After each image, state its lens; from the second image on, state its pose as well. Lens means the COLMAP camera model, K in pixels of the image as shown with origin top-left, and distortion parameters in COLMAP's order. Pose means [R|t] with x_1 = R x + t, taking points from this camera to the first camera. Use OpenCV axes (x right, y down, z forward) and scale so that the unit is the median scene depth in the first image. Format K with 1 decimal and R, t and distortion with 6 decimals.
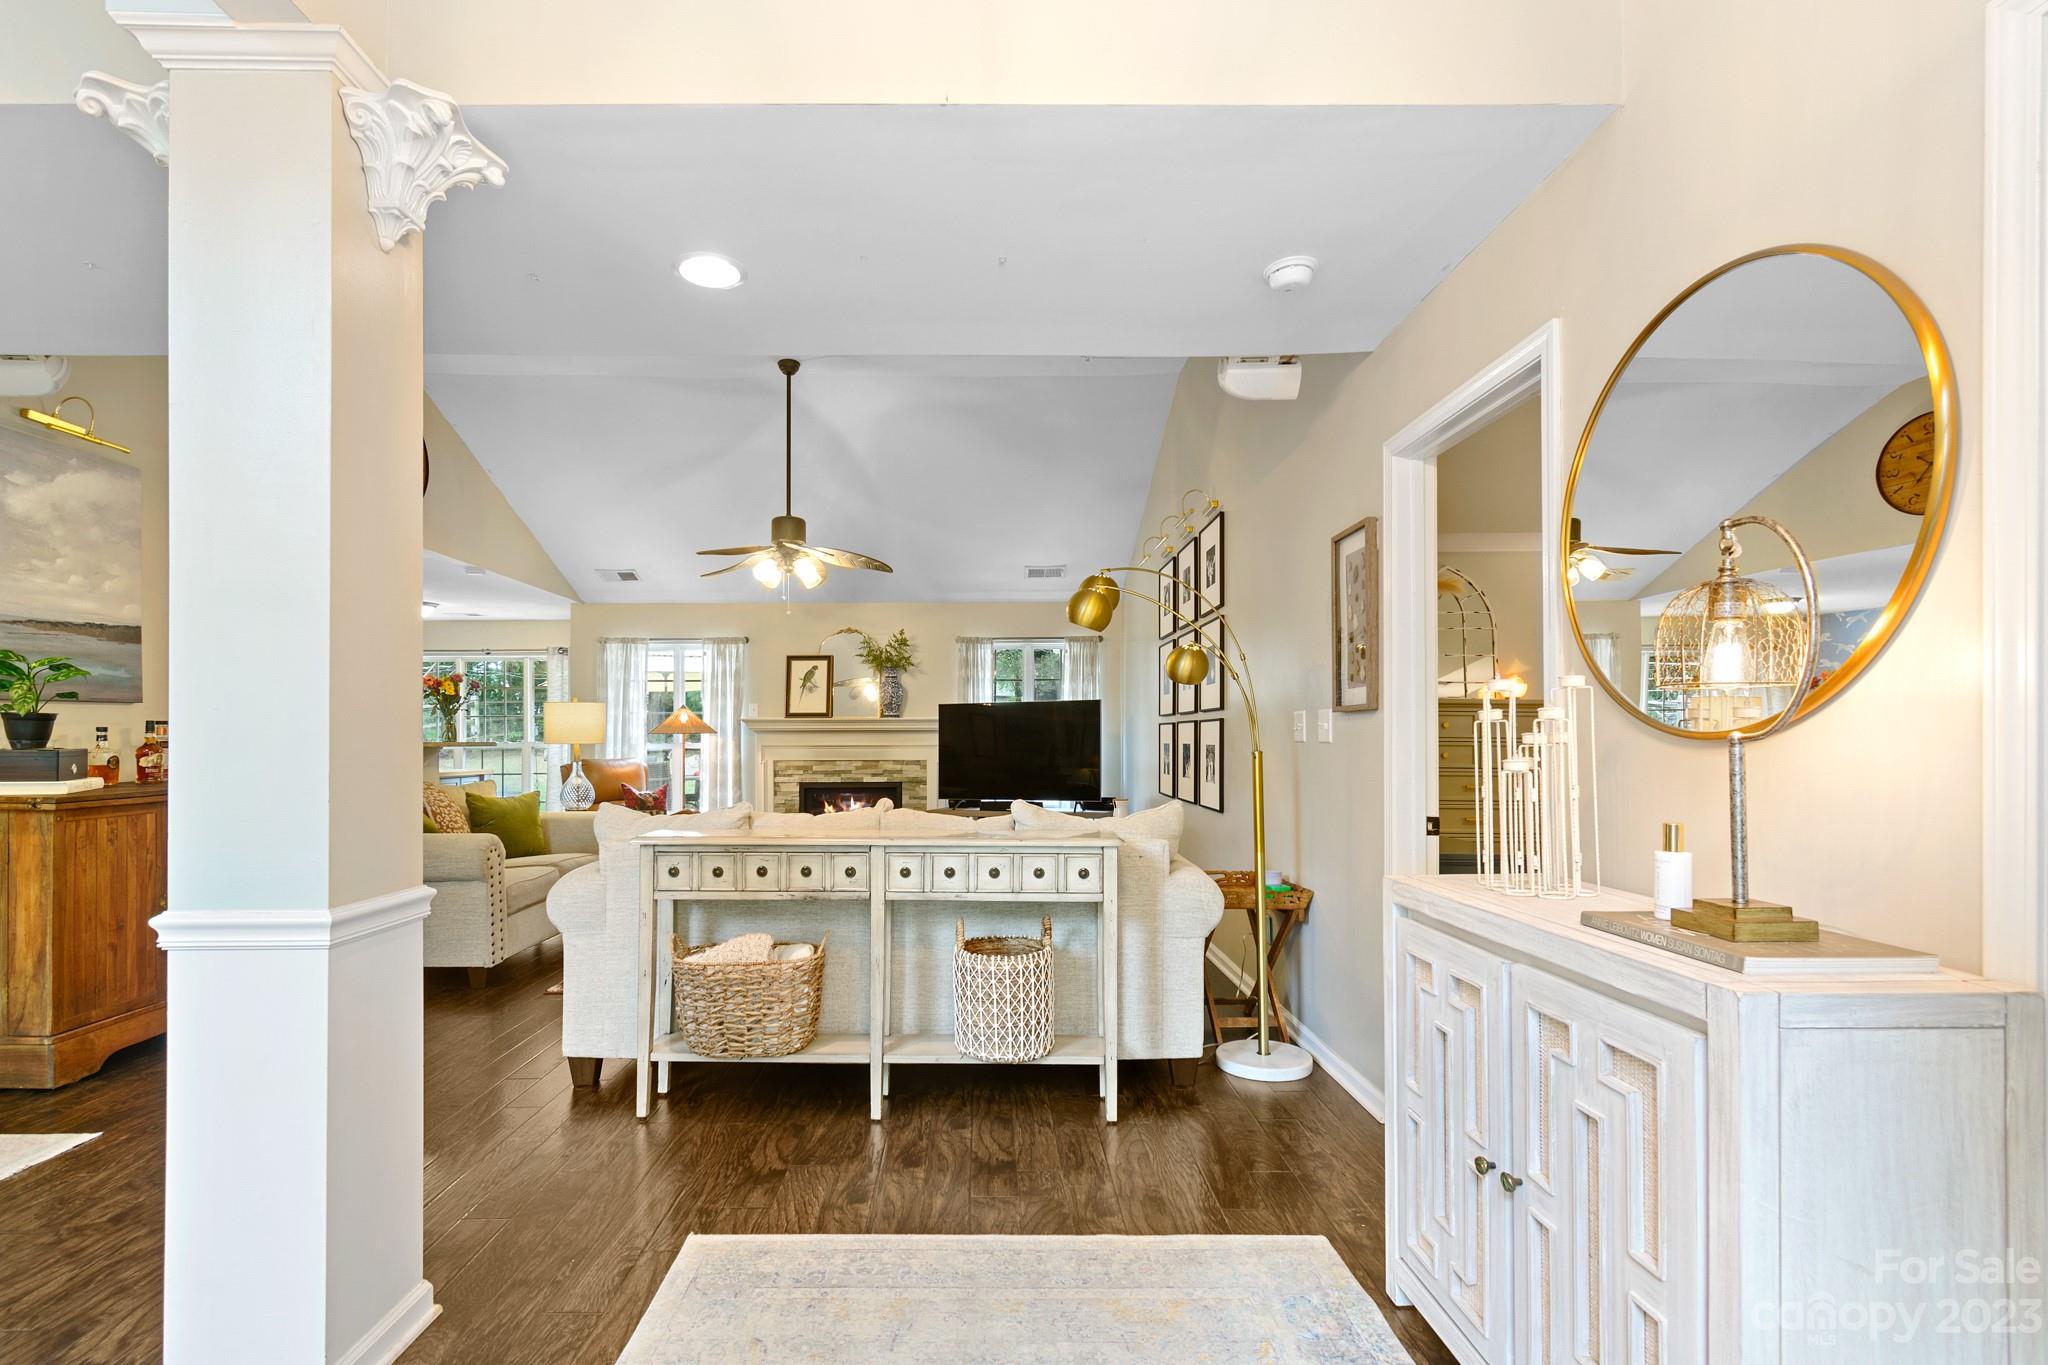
lens RADIAL K [[939.9, 0, 987.4], [0, 939.9, 739.8], [0, 0, 1]] dist [0.003241, -0.001374]
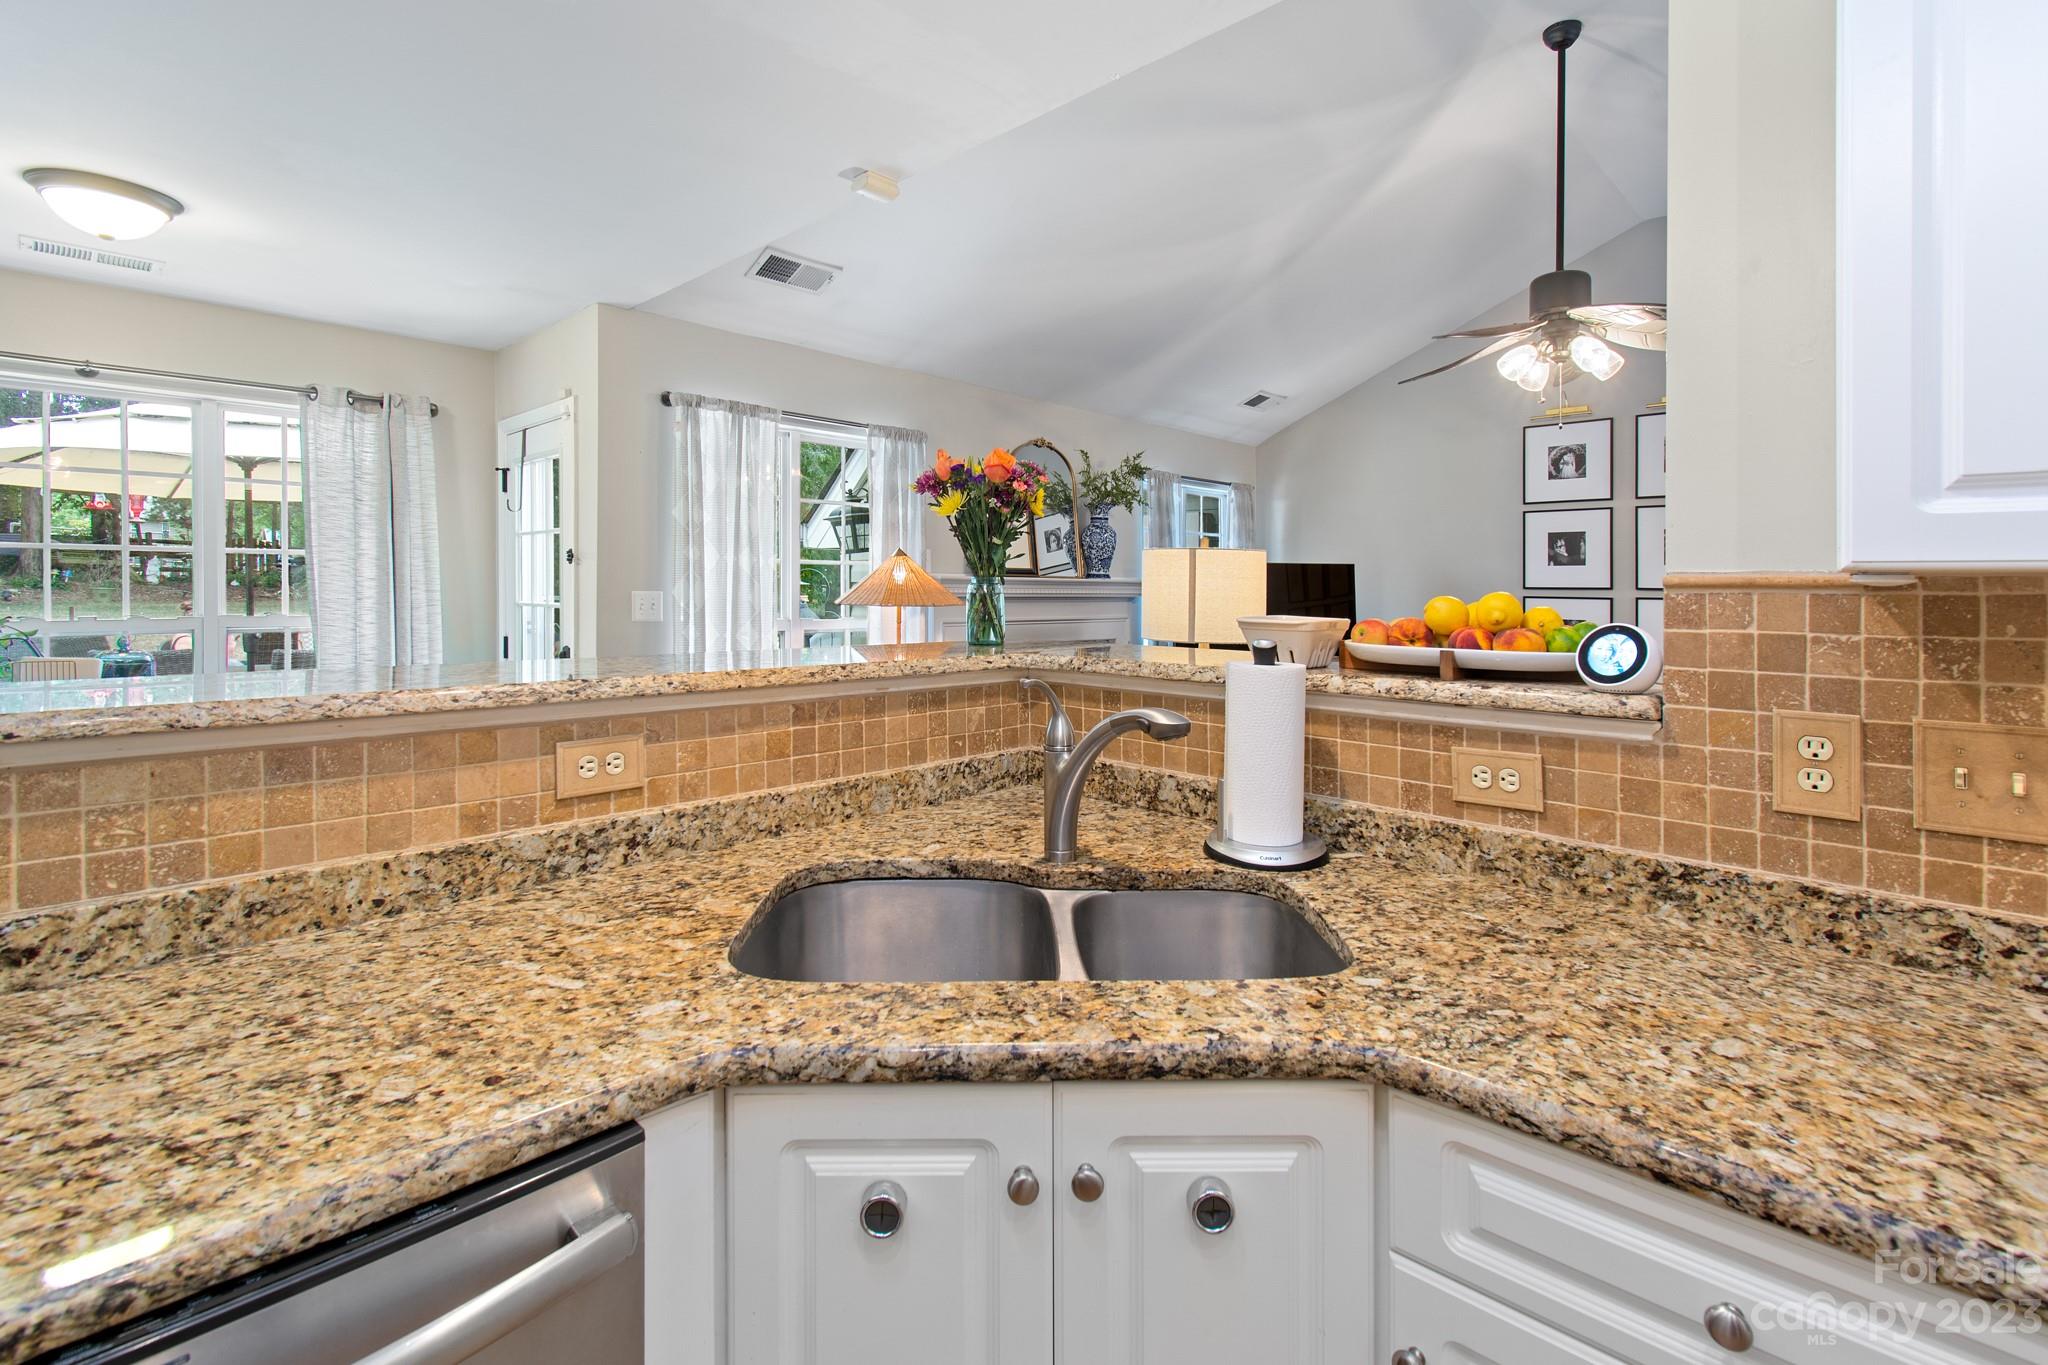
lens RADIAL K [[939.9, 0, 1034.1], [0, 939.9, 597.7], [0, 0, 1]] dist [0.003241, -0.001374]
pose [[0.689361, 0.001760, 0.724416, -0.629474], [-0.011261, 0.999902, 0.008287, -0.014332], [-0.724331, -0.013870, 0.689313, 0.561442]]
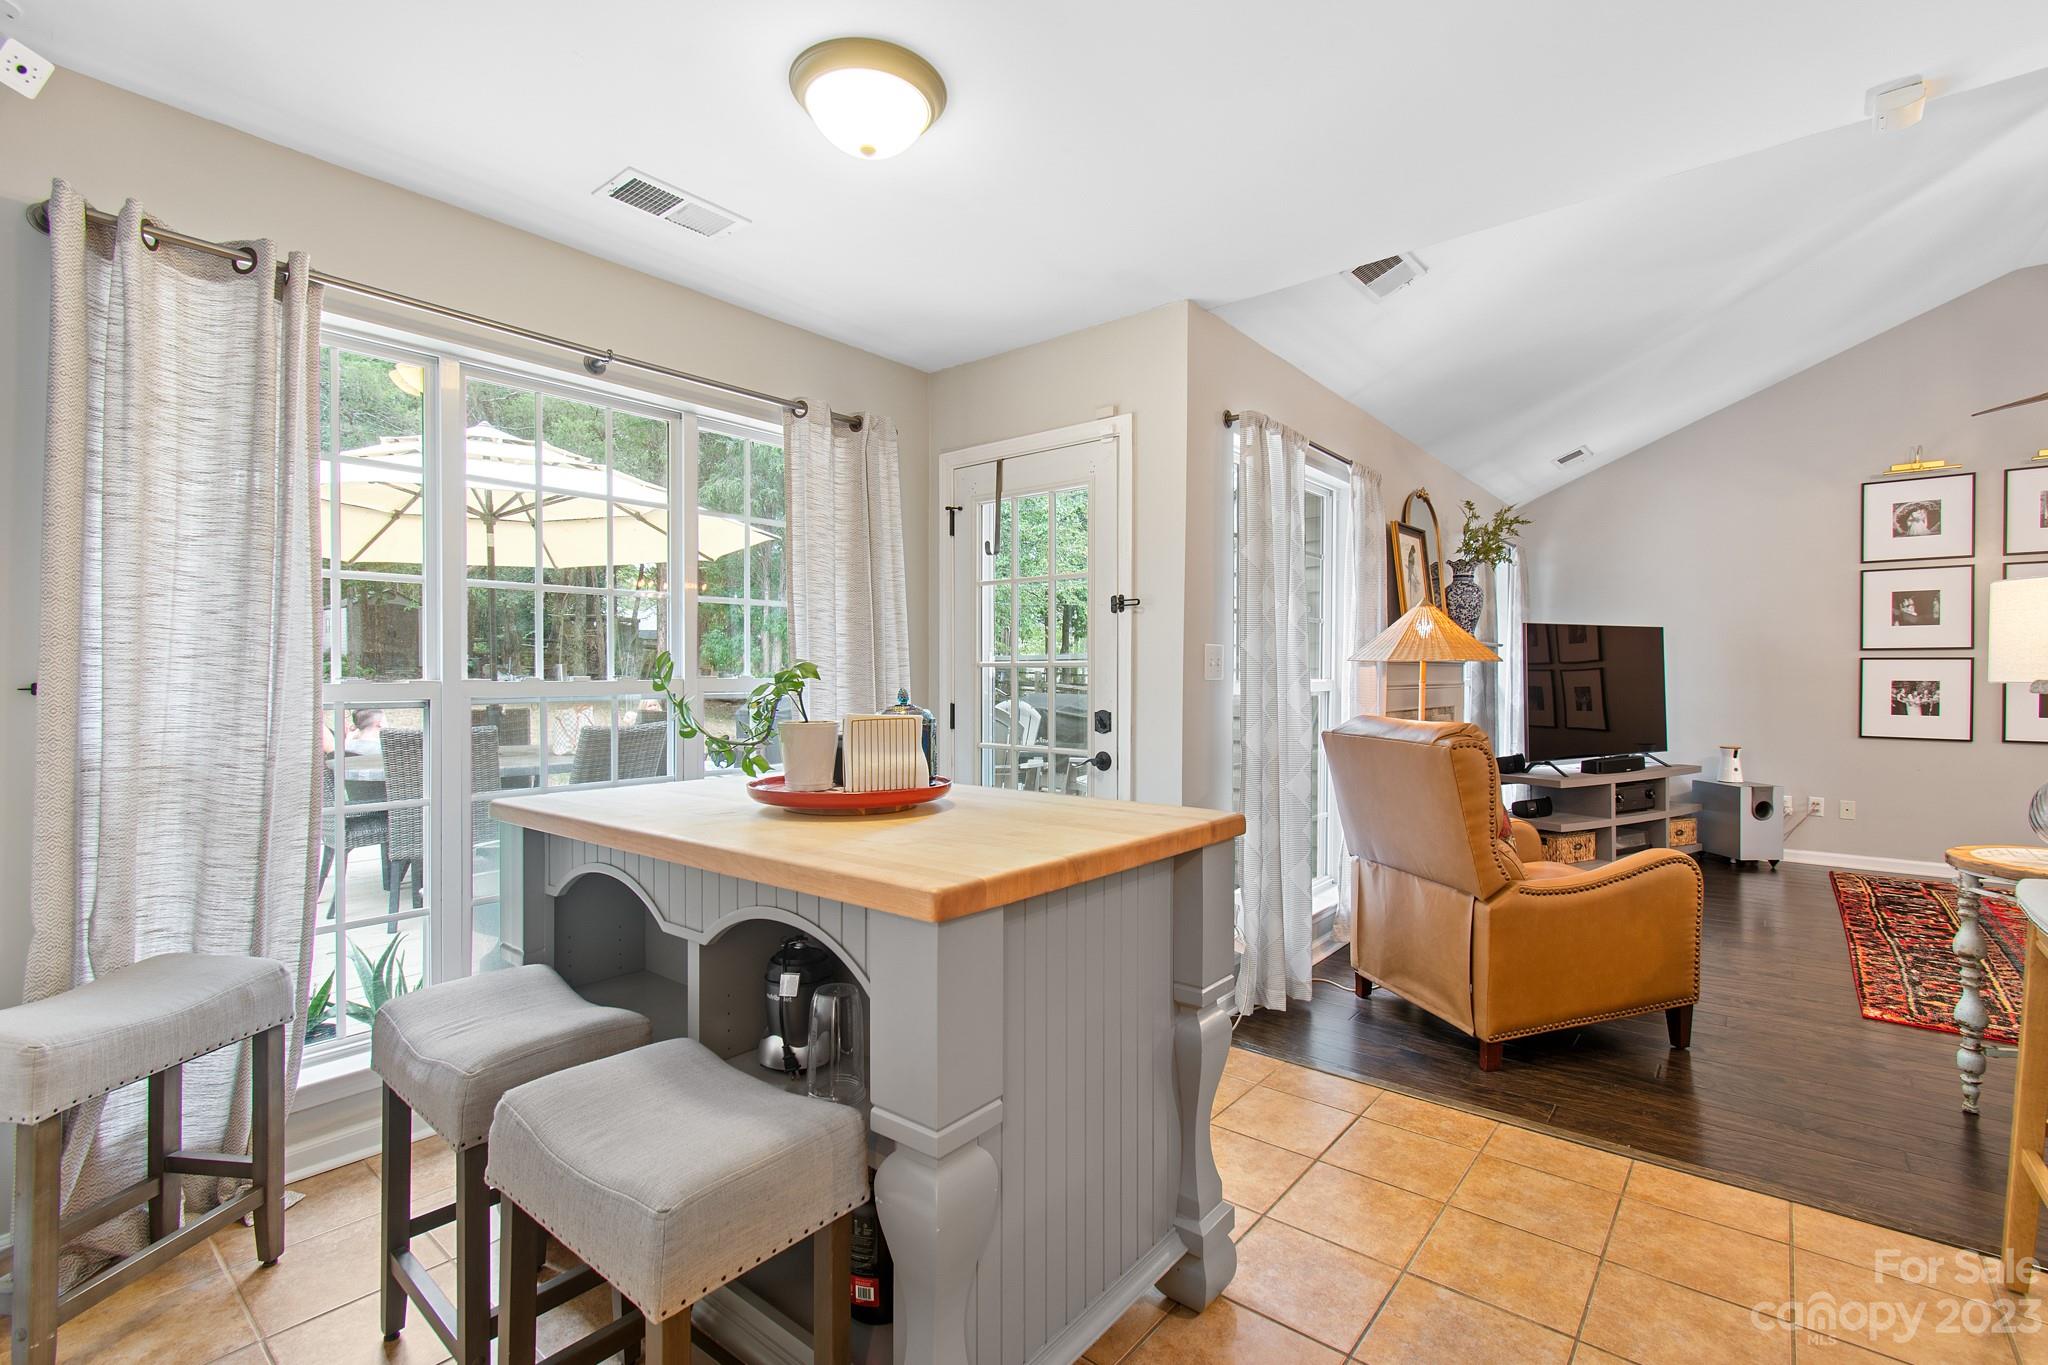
lens RADIAL K [[939.9, 0, 1030.8], [0, 939.9, 681.4], [0, 0, 1]] dist [0.003241, -0.001374]
pose [[0.625949, -0.000072, 0.779864, -0.781487], [-0.002233, 0.999996, 0.001884, 0.003706], [-0.779861, -0.002920, 0.625946, 0.830328]]
